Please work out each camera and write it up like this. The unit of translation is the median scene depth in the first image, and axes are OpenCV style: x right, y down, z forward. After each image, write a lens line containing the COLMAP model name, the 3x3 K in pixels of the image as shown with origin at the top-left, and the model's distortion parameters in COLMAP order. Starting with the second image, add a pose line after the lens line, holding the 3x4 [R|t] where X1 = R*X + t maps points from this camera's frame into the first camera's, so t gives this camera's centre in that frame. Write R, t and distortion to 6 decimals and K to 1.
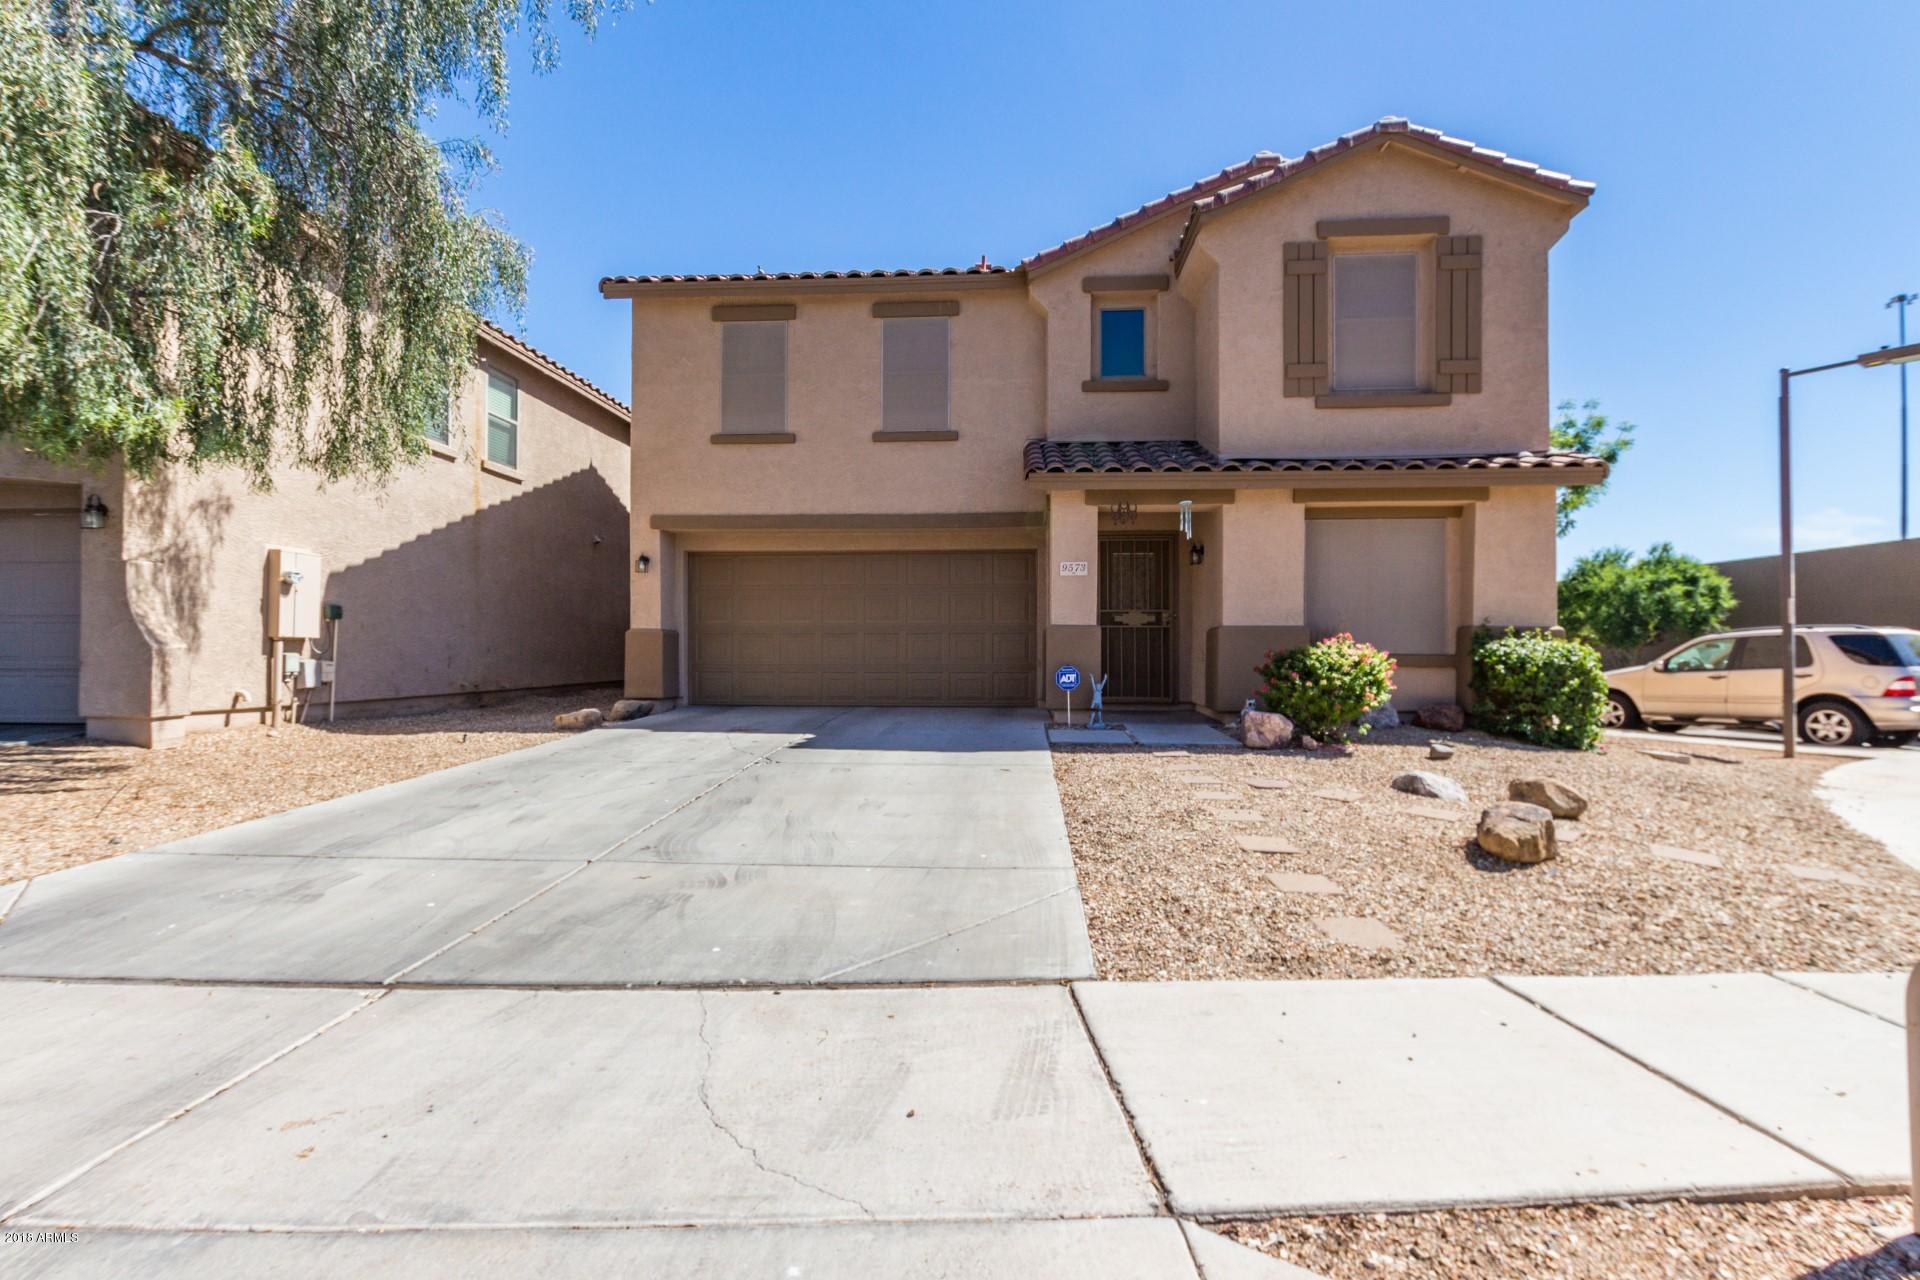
lens RADIAL K [[891.3, 0, 951.7], [0, 891.3, 644.2], [0, 0, 1]] dist [0.031665, -0.006782]
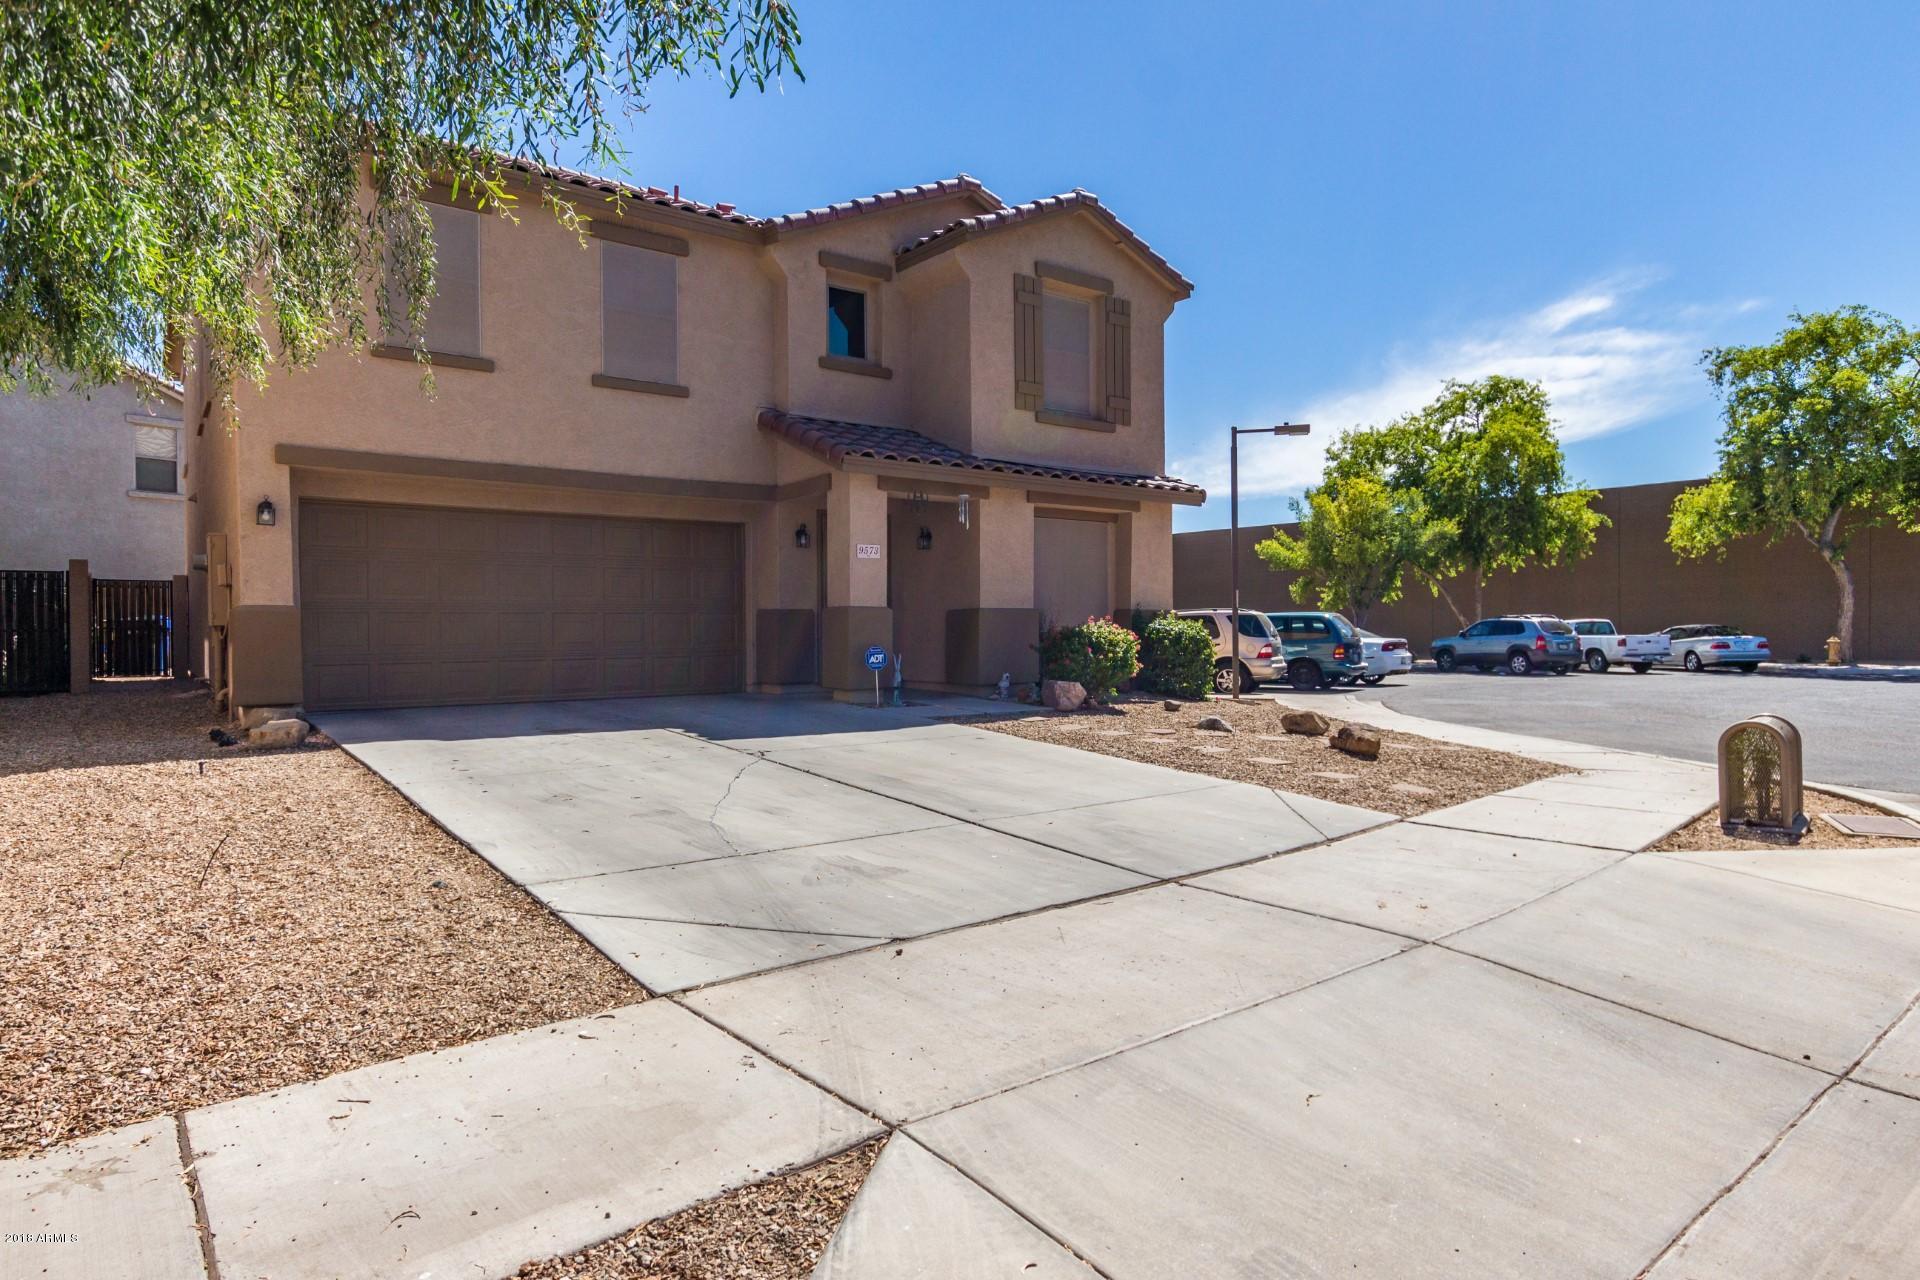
lens RADIAL K [[1085.6, 0, 952.0], [0, 1085.6, 642.6], [0, 0, 1]] dist [0.036373, 0.000135]
pose [[0.758956, -0.015828, 0.650950, -0.595779], [0.003422, 0.999788, 0.020320, -0.005135], [-0.651133, -0.013194, 0.758849, -0.004989]]
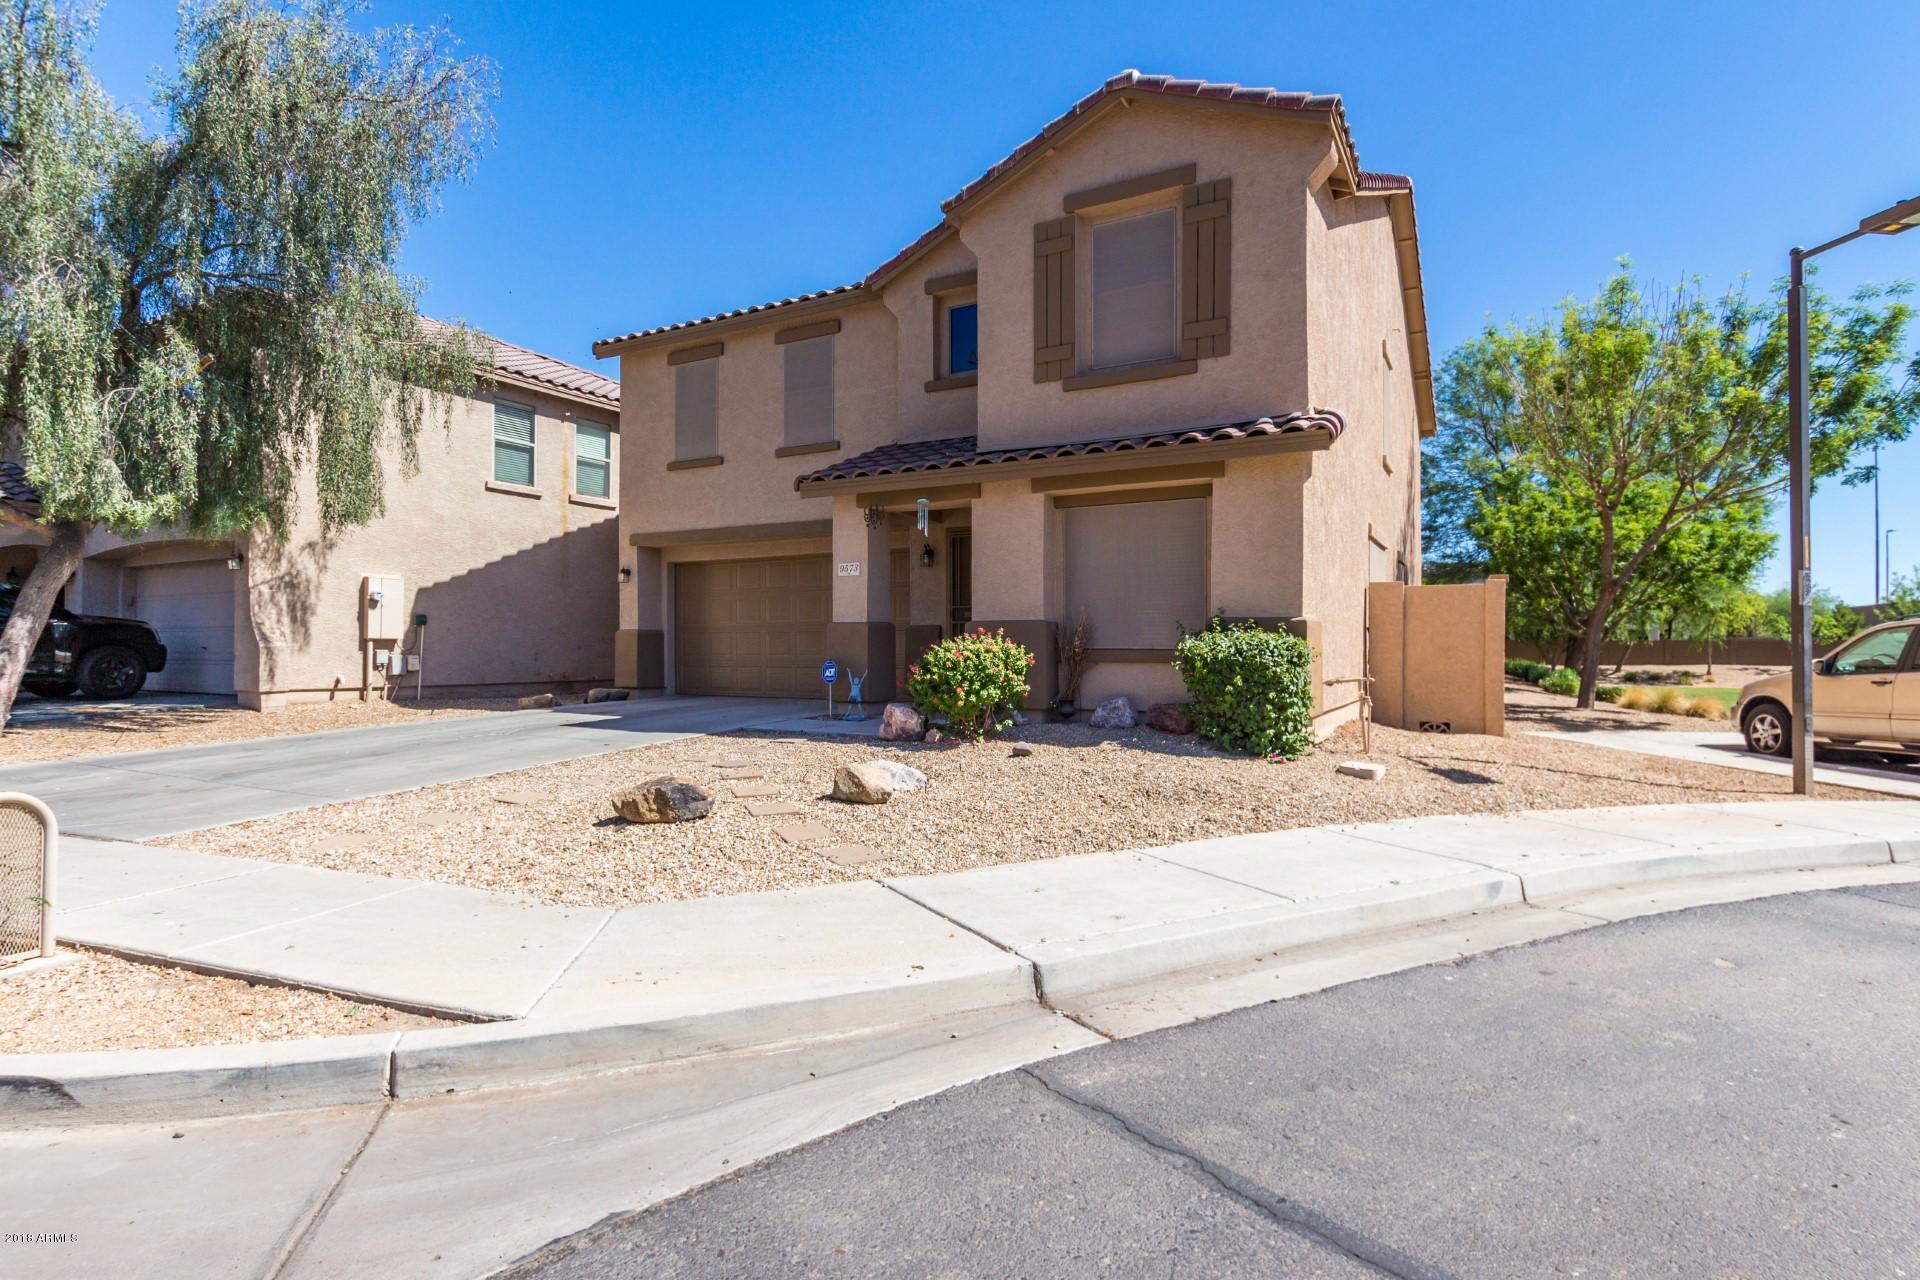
lens RADIAL K [[974.3, 0, 959.1], [0, 974.3, 639.4], [0, 0, 1]] dist [0.030610, 0.000459]
pose [[0.901576, -0.005354, -0.432588, 0.745773], [0.002803, 0.999975, -0.006536, 0.006588], [0.432612, 0.004680, 0.901568, 0.017772]]
